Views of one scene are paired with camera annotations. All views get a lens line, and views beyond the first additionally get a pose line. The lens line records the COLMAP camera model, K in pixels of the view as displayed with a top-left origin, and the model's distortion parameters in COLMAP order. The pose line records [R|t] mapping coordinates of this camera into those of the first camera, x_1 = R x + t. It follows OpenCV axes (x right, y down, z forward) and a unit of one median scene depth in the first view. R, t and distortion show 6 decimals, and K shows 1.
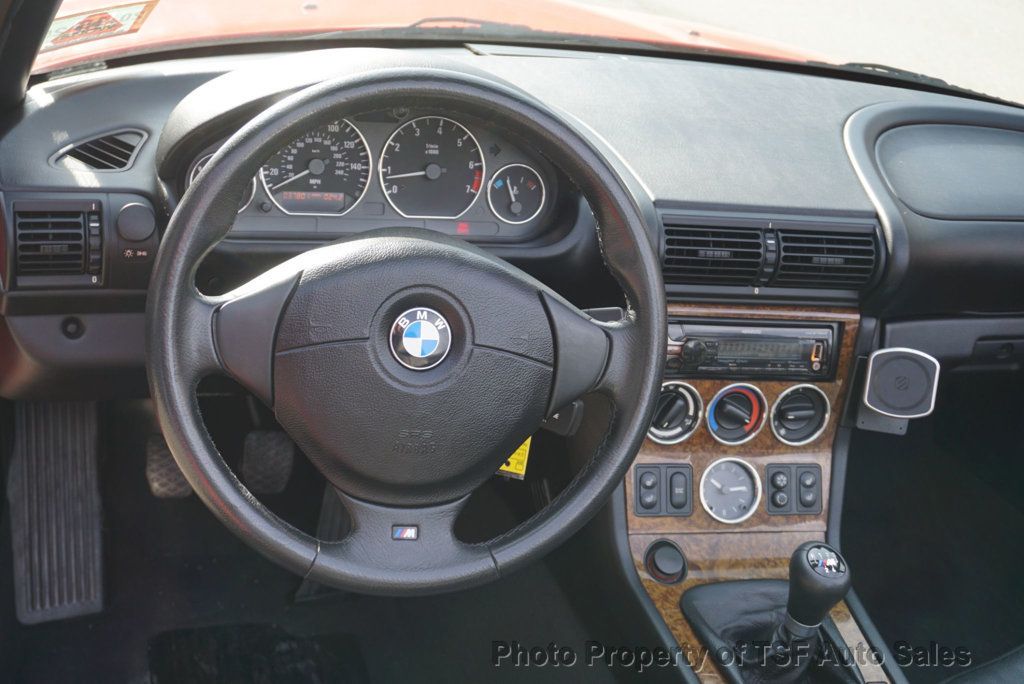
lens RADIAL K [[1261.5, 0, 512.0], [0, 1261.5, 342.0], [0, 0, 1]] dist [0.005253, -0.011419]
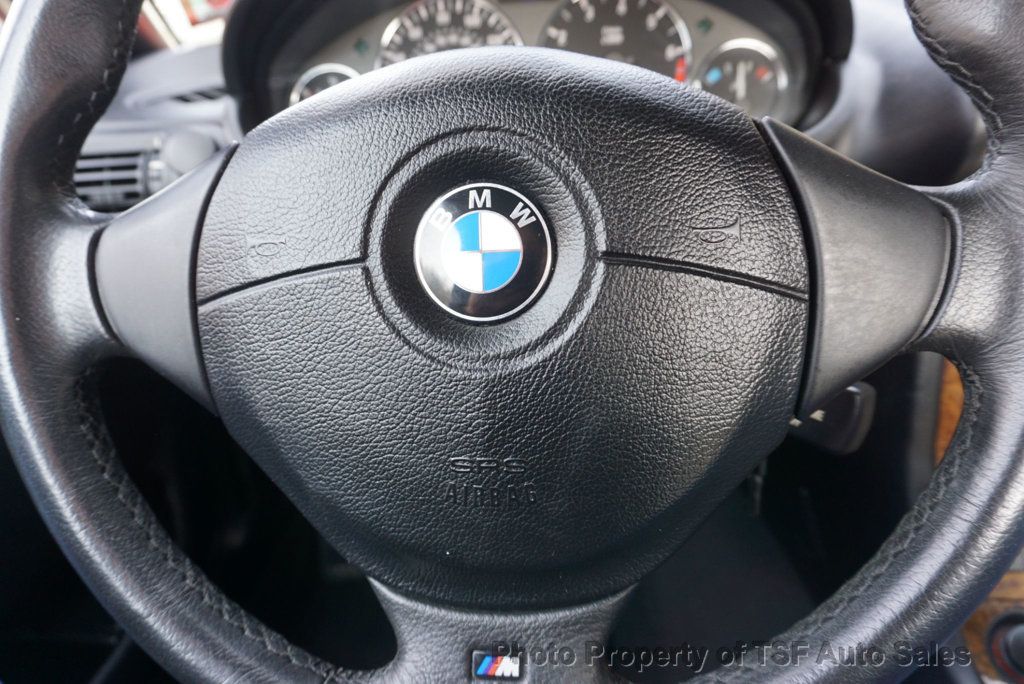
lens RADIAL K [[673.5, 0, 512.0], [0, 673.5, 342.0], [0, 0, 1]] dist [0.001602, 0.000341]
pose [[0.931654, -0.034783, -0.361679, 0.016472], [0.030924, 0.999386, -0.016453, 0.026217], [0.362029, 0.004144, 0.932157, 0.629806]]
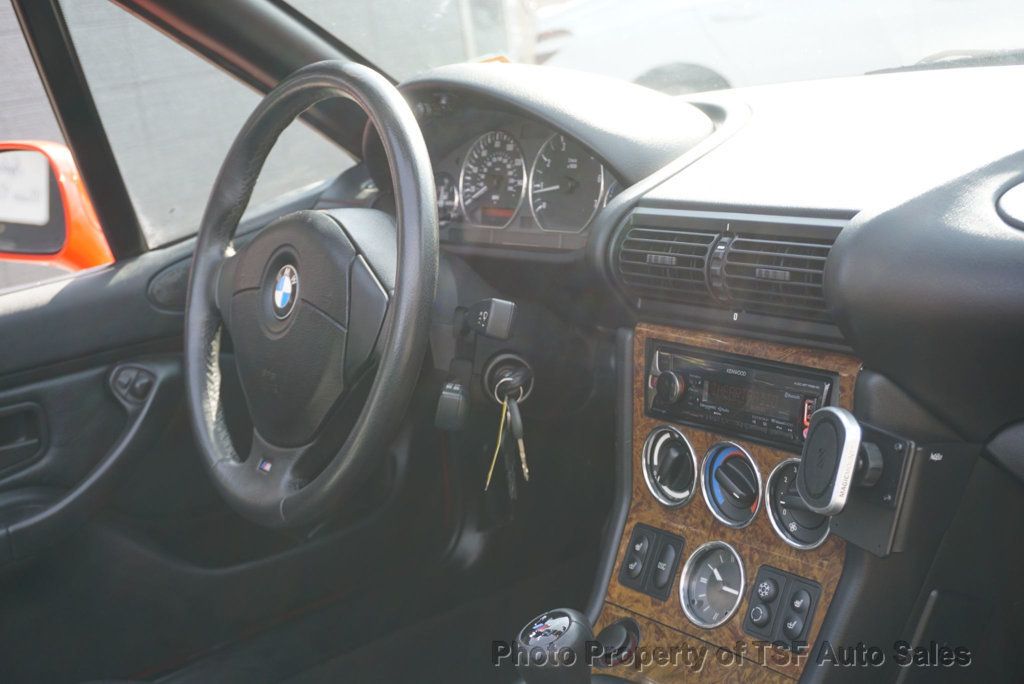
lens RADIAL K [[1494.8, 0, 512.0], [0, 1494.8, 342.0], [0, 0, 1]] dist [0.148935, -0.012248]
pose [[0.368947, 0.037750, -0.928683, 1.019995], [-0.219603, 0.974426, -0.047635, 0.049080], [0.903135, 0.221516, 0.367802, 0.565077]]
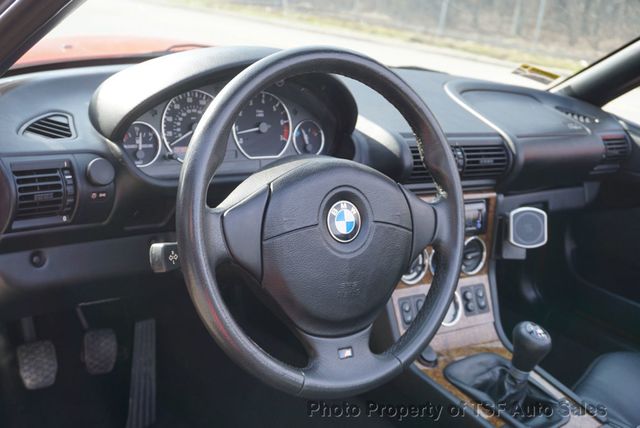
lens RADIAL K [[738.2, 0, 320.0], [0, 738.2, 214.0], [0, 0, 1]] dist [0.001455, 0.016105]
pose [[0.925652, -0.117747, 0.359590, -0.336555], [0.143492, 0.988597, -0.045662, 0.019857], [-0.350113, 0.093866, 0.931993, 0.150796]]
